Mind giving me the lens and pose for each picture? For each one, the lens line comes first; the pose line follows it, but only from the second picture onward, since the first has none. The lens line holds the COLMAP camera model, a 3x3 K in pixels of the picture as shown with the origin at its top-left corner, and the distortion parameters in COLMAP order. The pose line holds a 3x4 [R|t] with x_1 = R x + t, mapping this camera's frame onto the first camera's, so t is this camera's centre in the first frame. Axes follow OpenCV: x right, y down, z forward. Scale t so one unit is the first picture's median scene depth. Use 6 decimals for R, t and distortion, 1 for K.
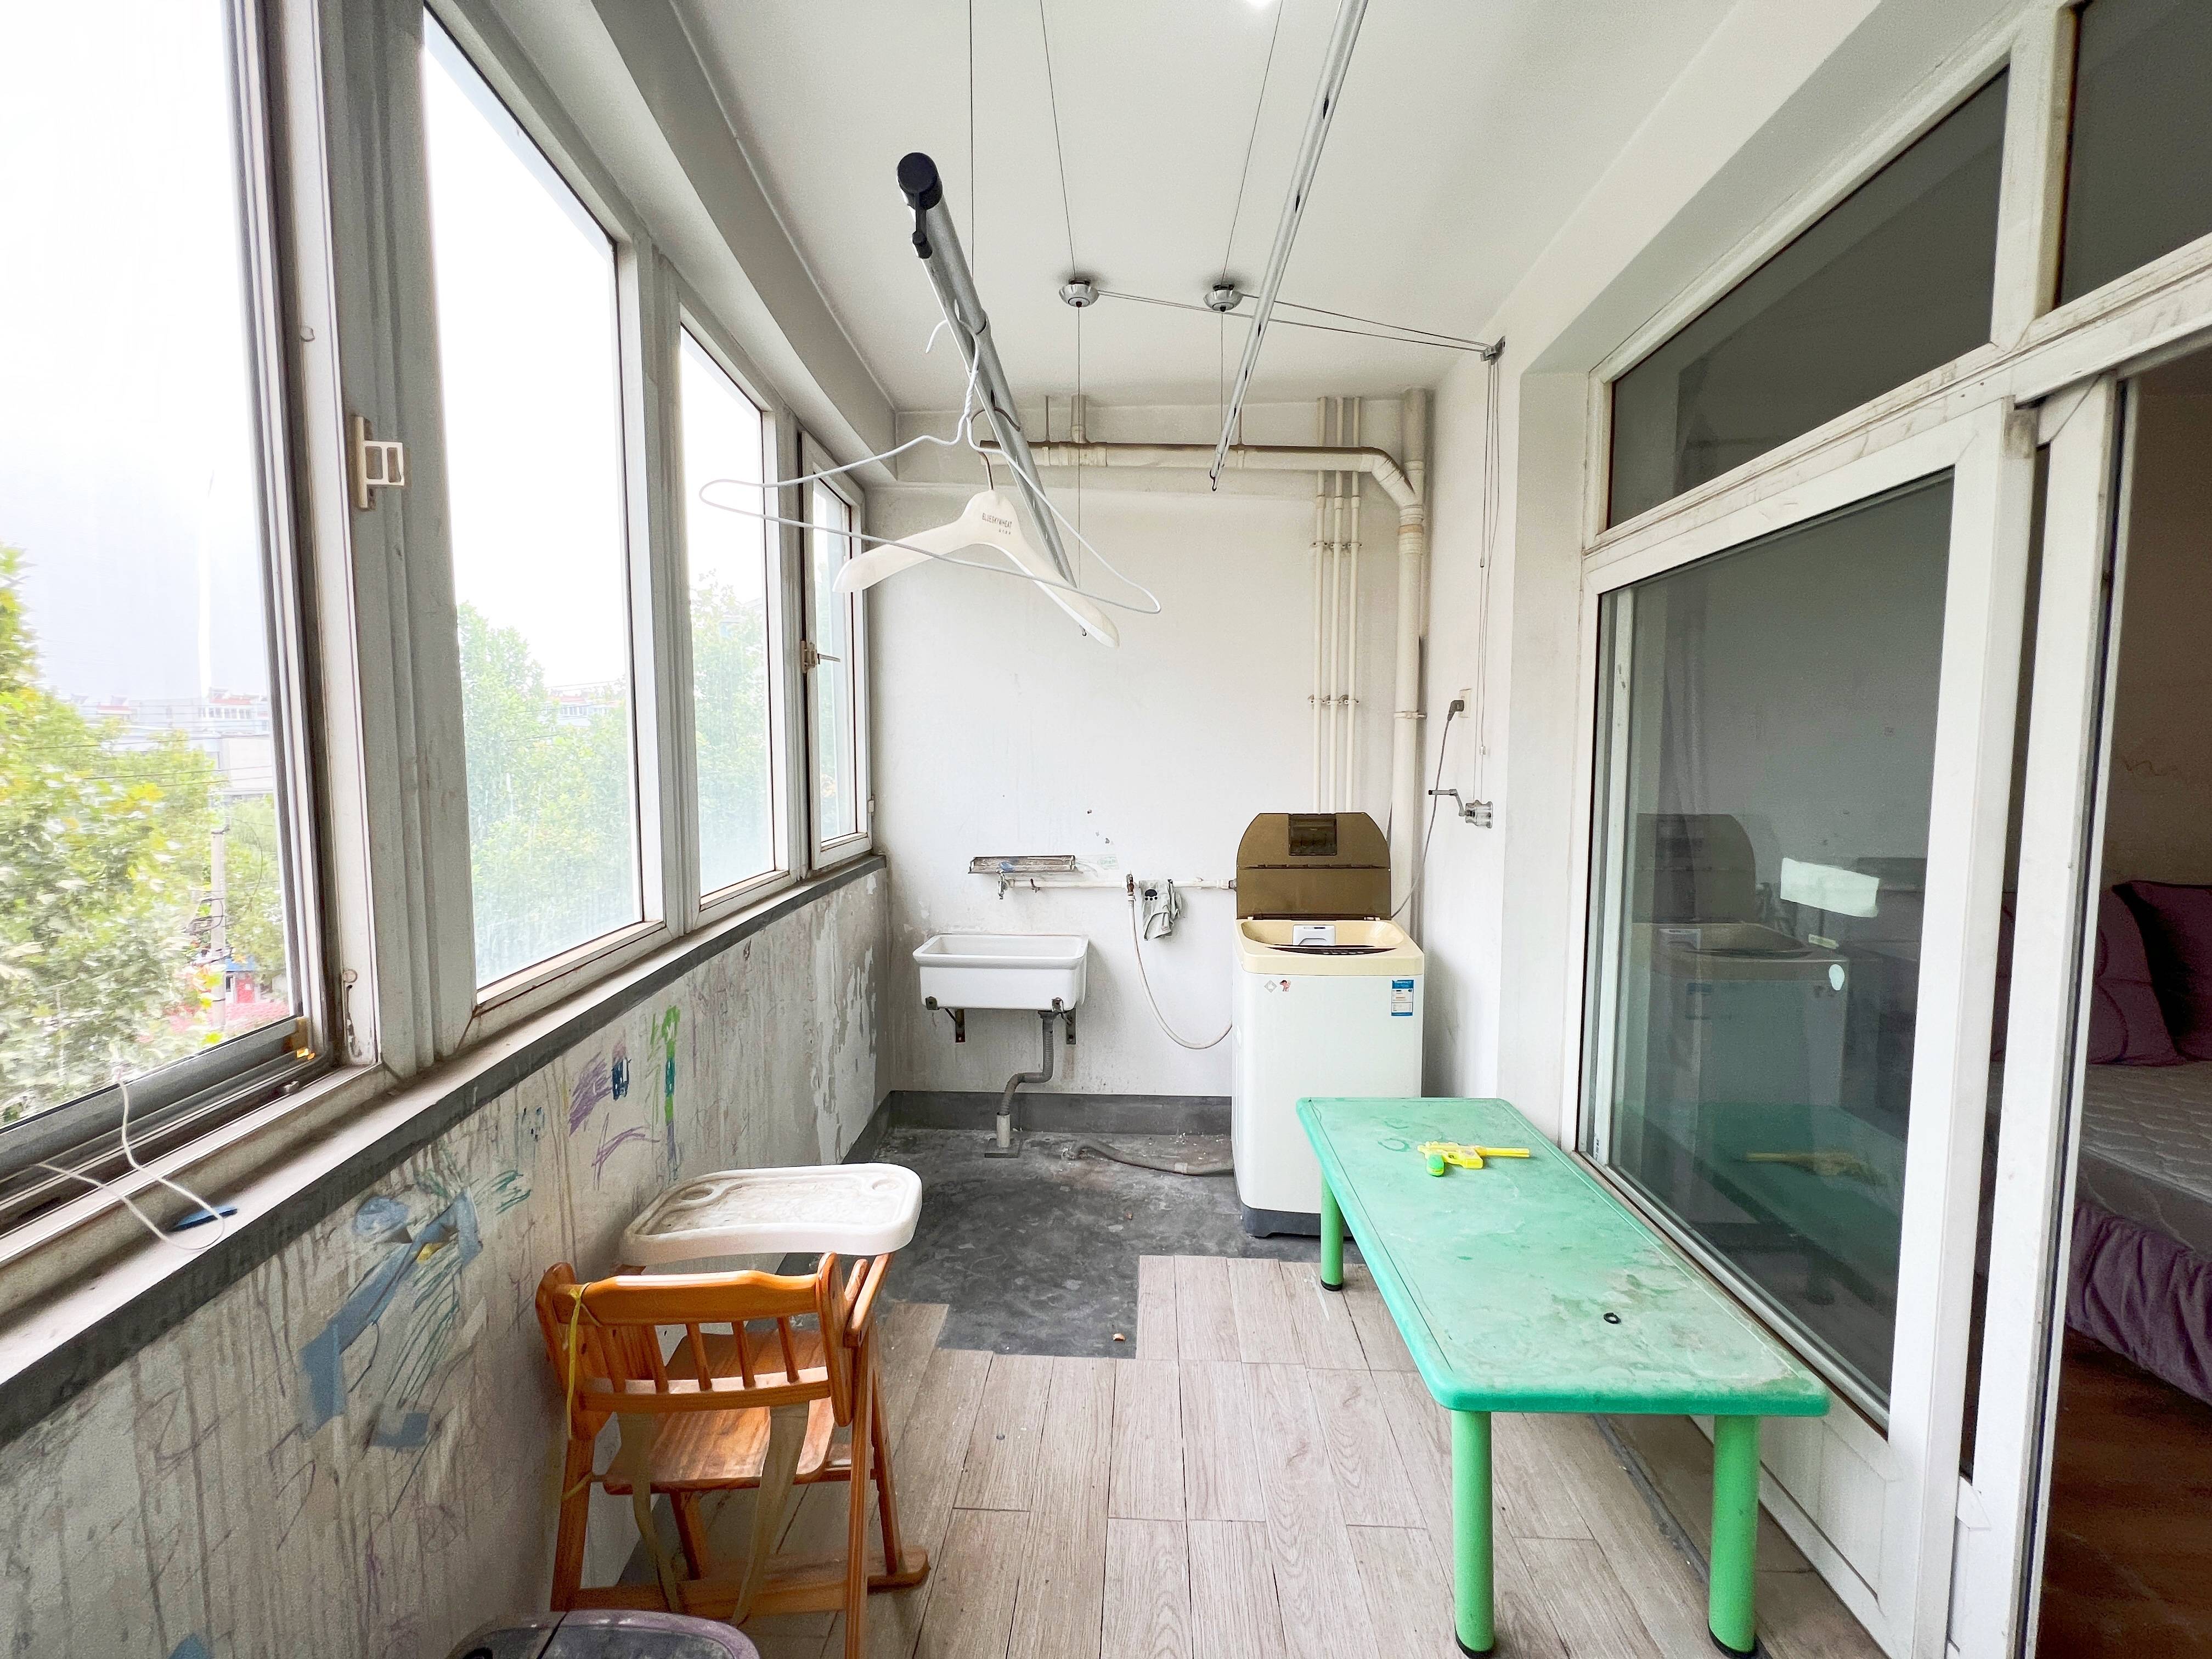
lens RADIAL K [[874.4, 0, 1106.0], [0, 874.4, 829.5], [0, 0, 1]] dist [-0.000114, 0.000007]
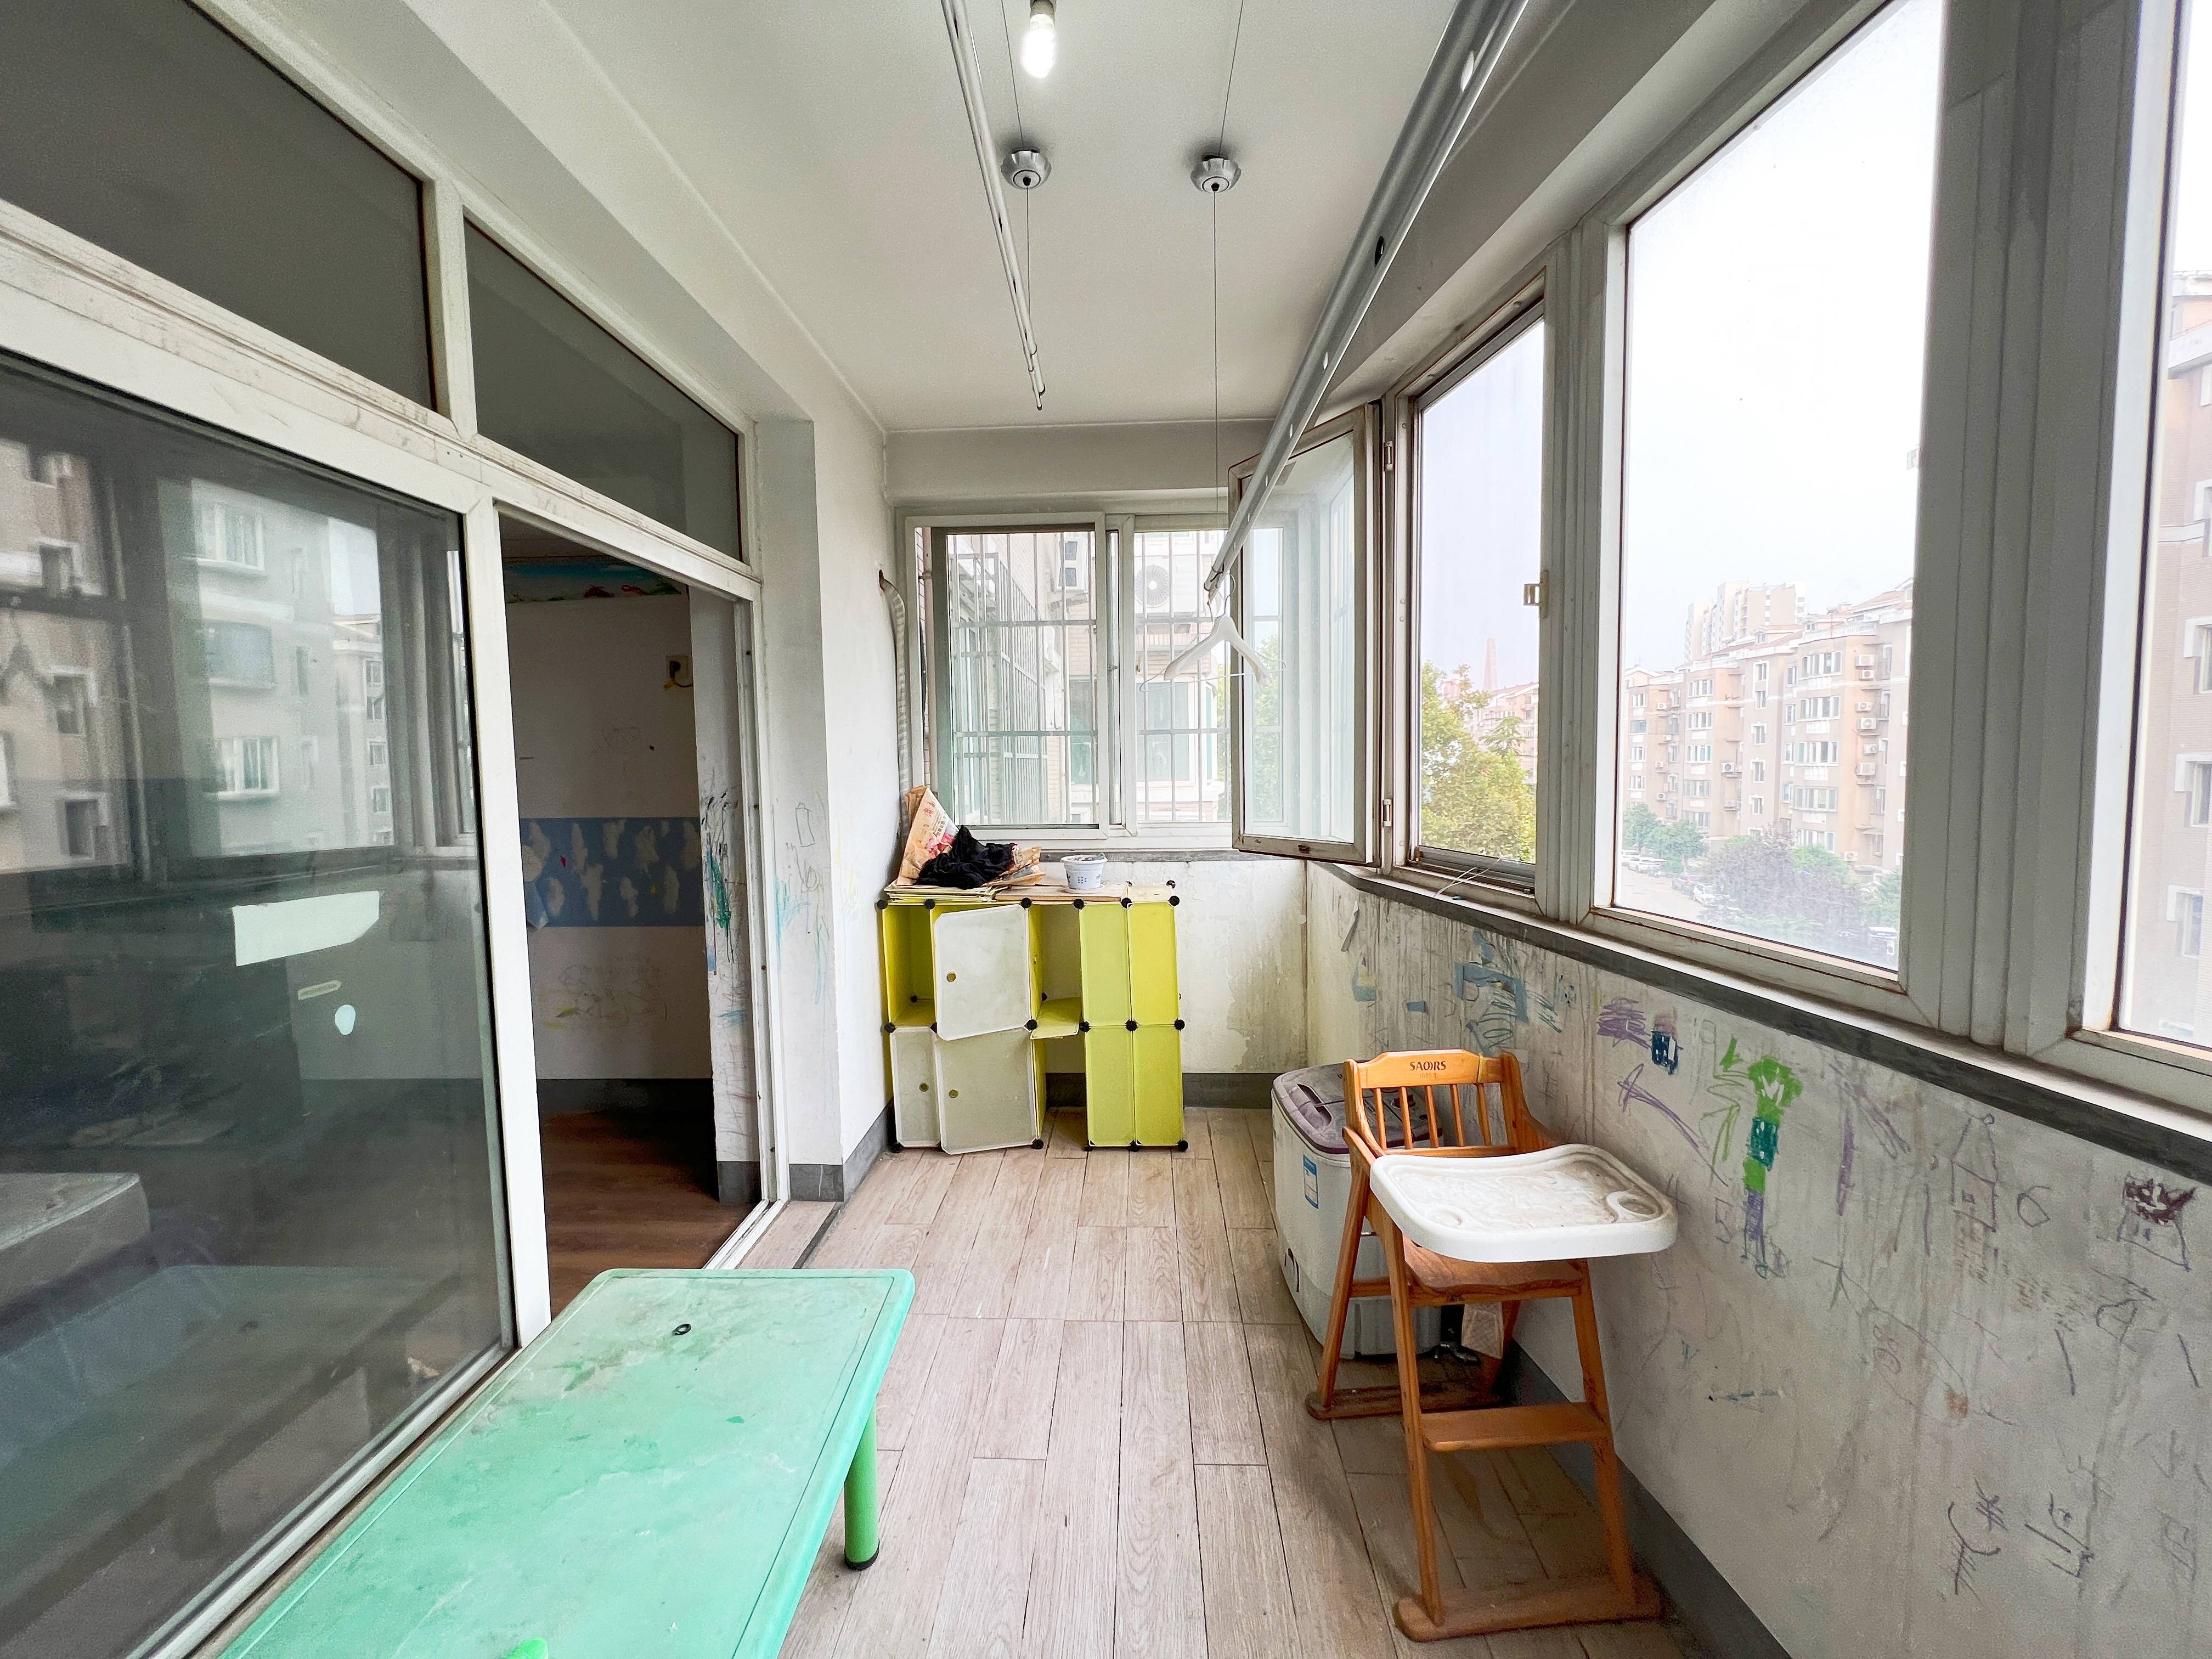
lens RADIAL K [[874.4, 0, 1106.0], [0, 874.4, 829.5], [0, 0, 1]] dist [-0.000114, 0.000007]
pose [[-0.999814, 0.019095, -0.002552, 0.098251], [0.018479, 0.988045, 0.153053, -0.140909], [0.005444, 0.152977, -0.988215, 1.953799]]
